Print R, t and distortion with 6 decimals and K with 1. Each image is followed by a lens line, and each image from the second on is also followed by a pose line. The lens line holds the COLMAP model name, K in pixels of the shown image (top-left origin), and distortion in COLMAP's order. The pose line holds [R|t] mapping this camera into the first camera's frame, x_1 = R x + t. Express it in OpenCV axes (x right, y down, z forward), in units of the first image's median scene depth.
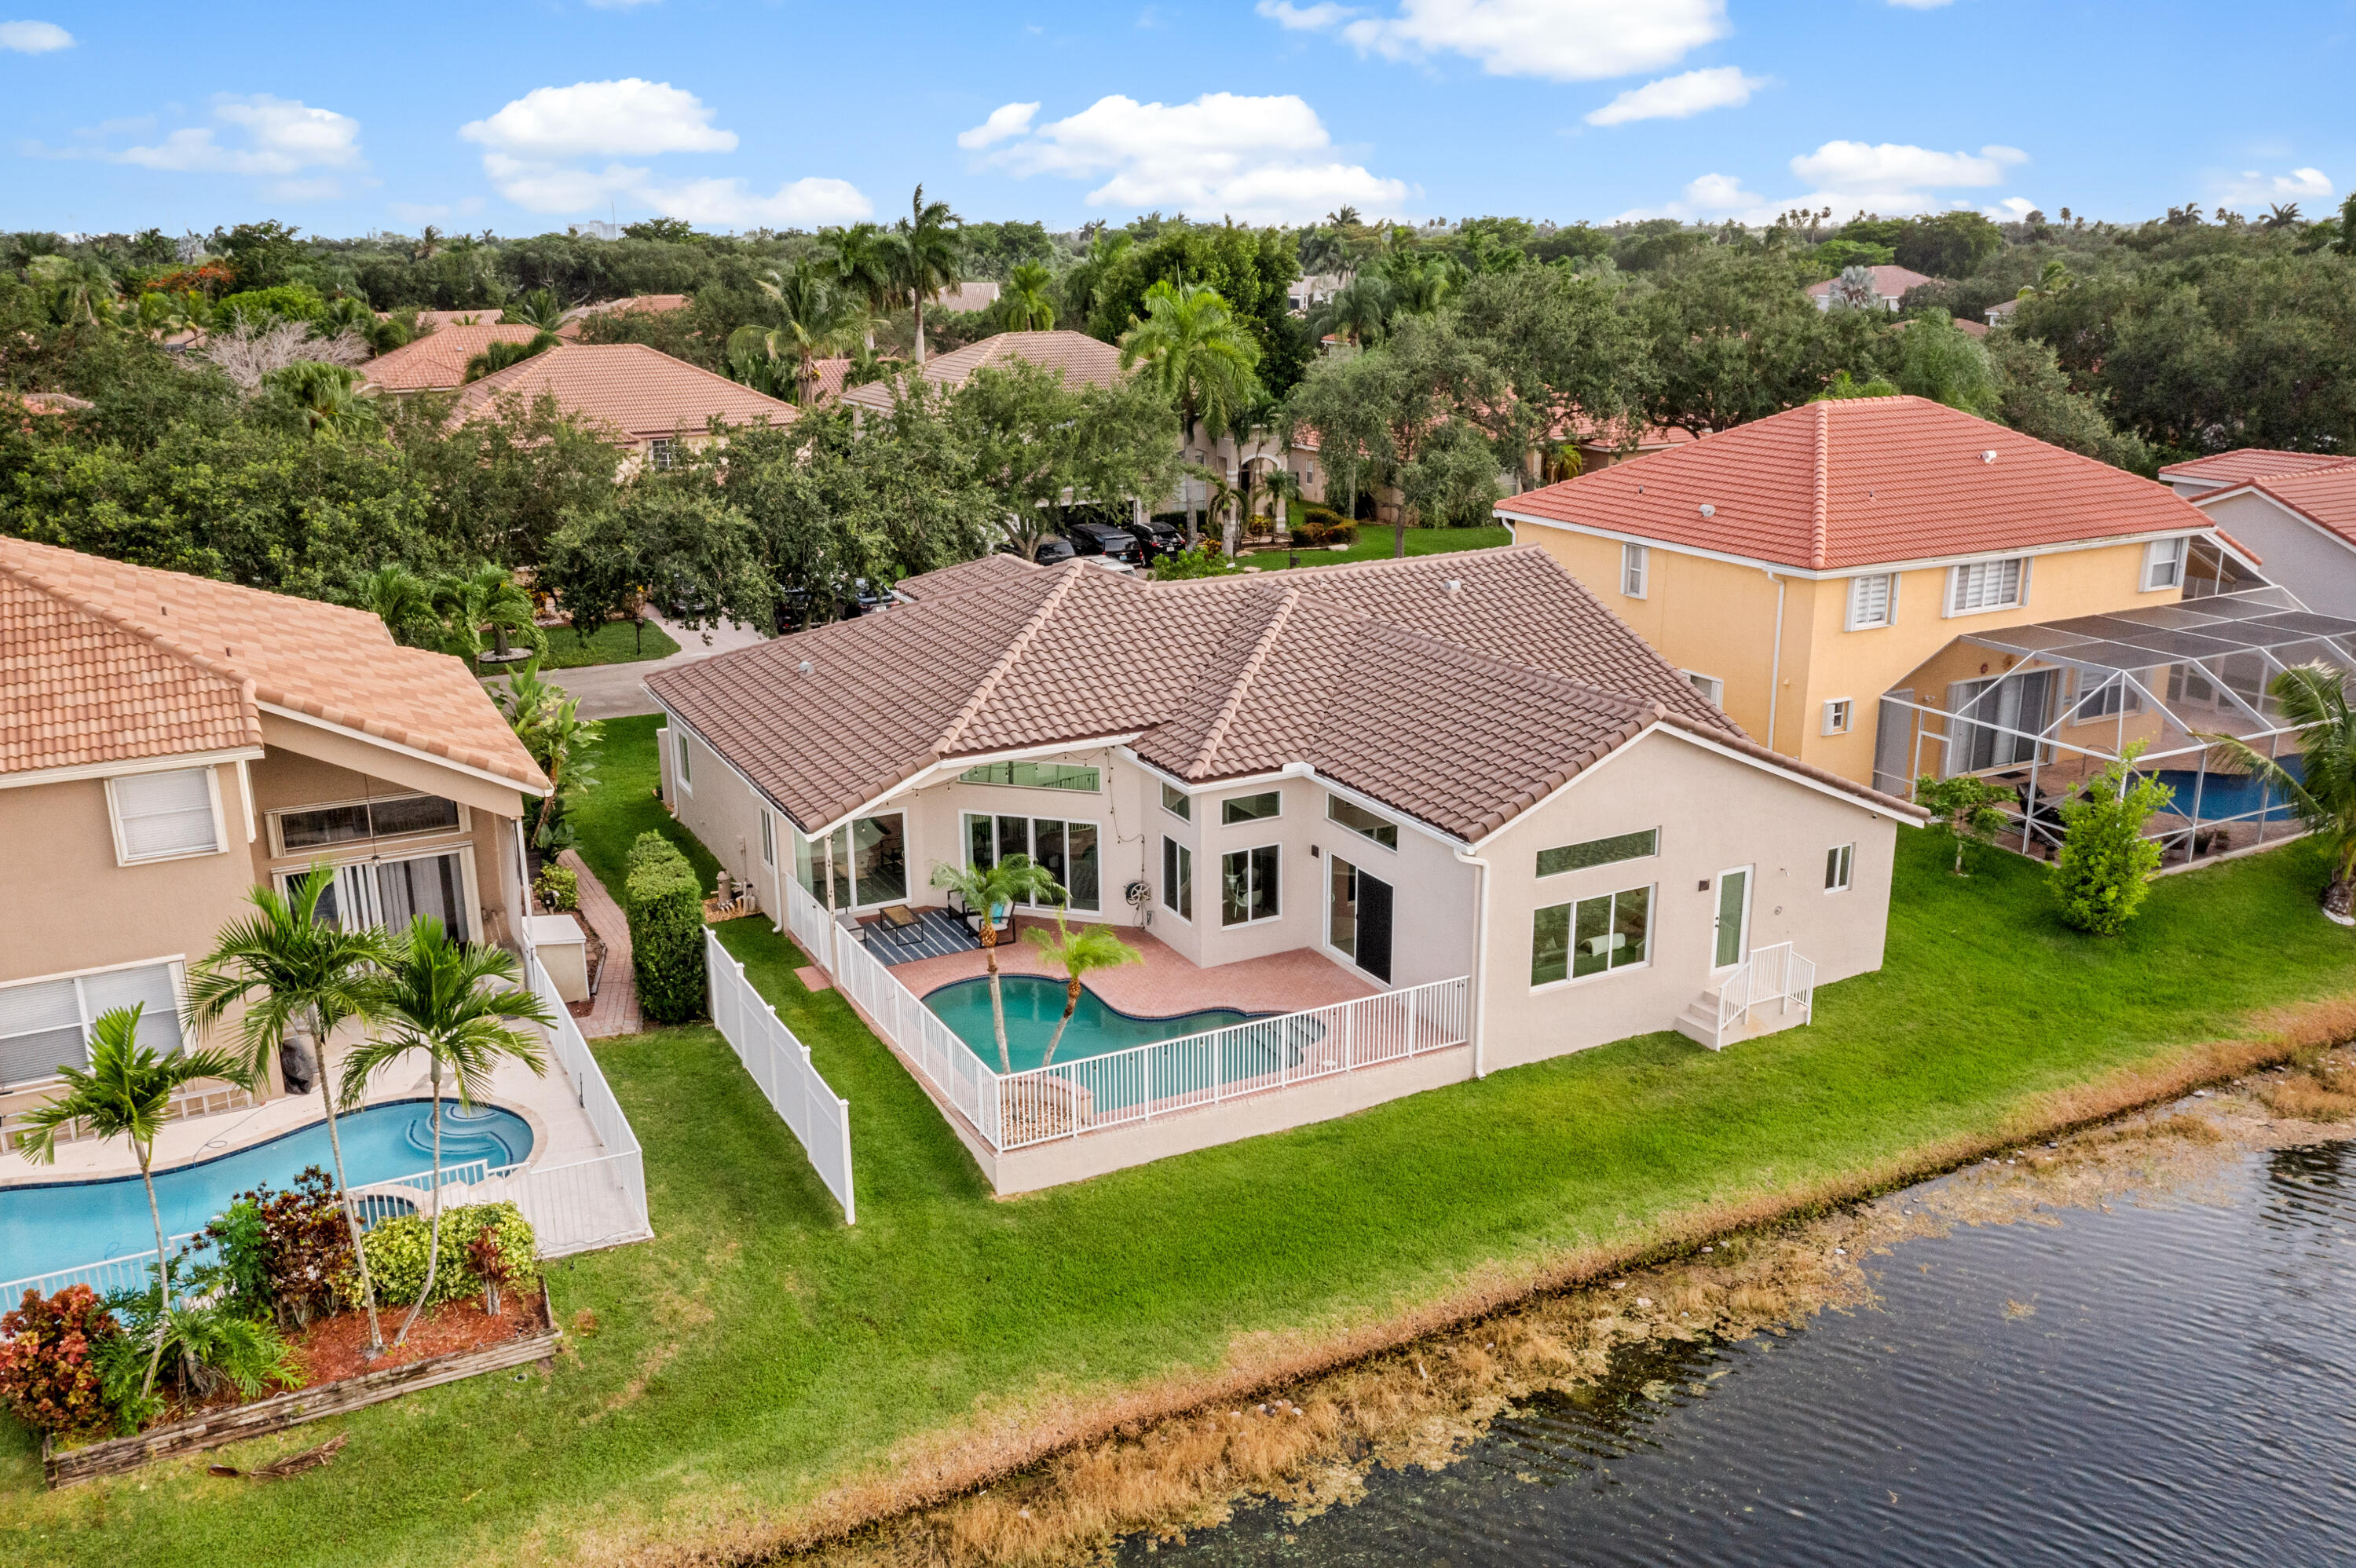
lens RADIAL K [[1899.4, 0, 1178.0], [0, 1899.4, 784.0], [0, 0, 1]] dist [0.001507, -0.006028]
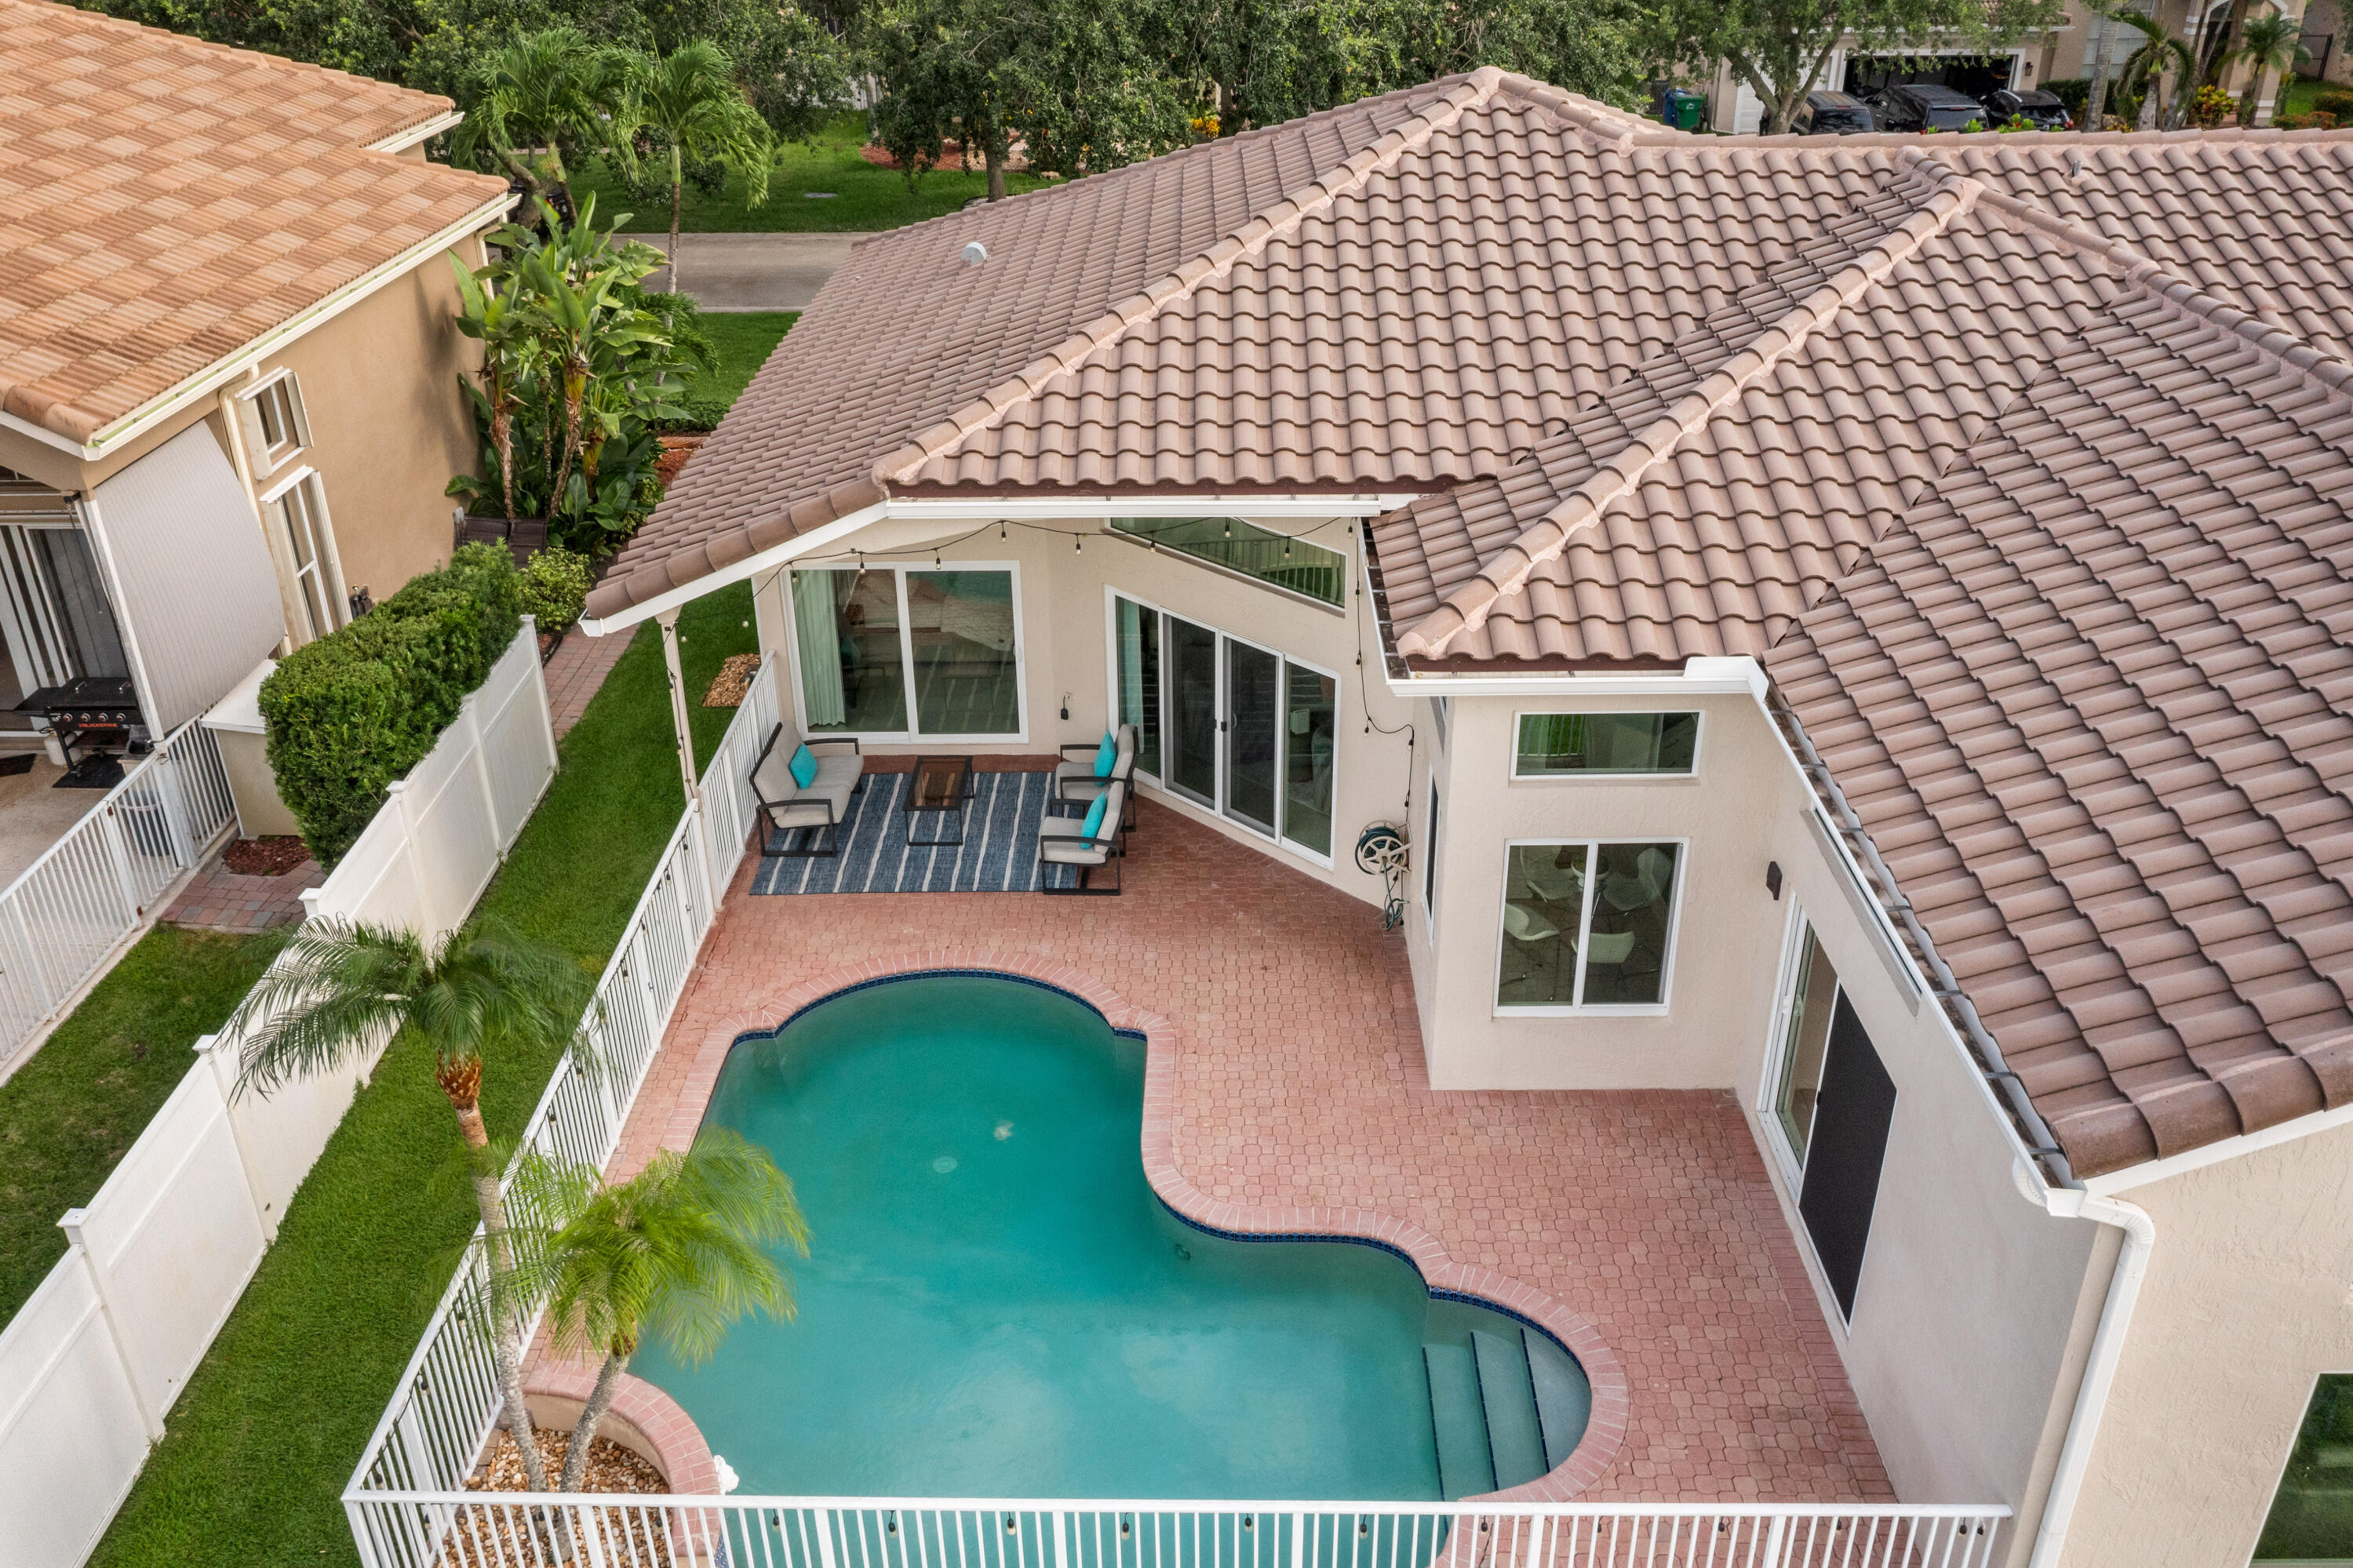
lens RADIAL K [[1923.5, 0, 1176.5], [0, 1923.5, 784.0], [0, 0, 1]] dist [0.003249, -0.003226]
pose [[0.885085, 0.216148, -0.412194, 0.121052], [-0.128690, 0.964747, 0.229568, -0.056270], [0.447284, -0.150142, 0.881700, 0.607864]]
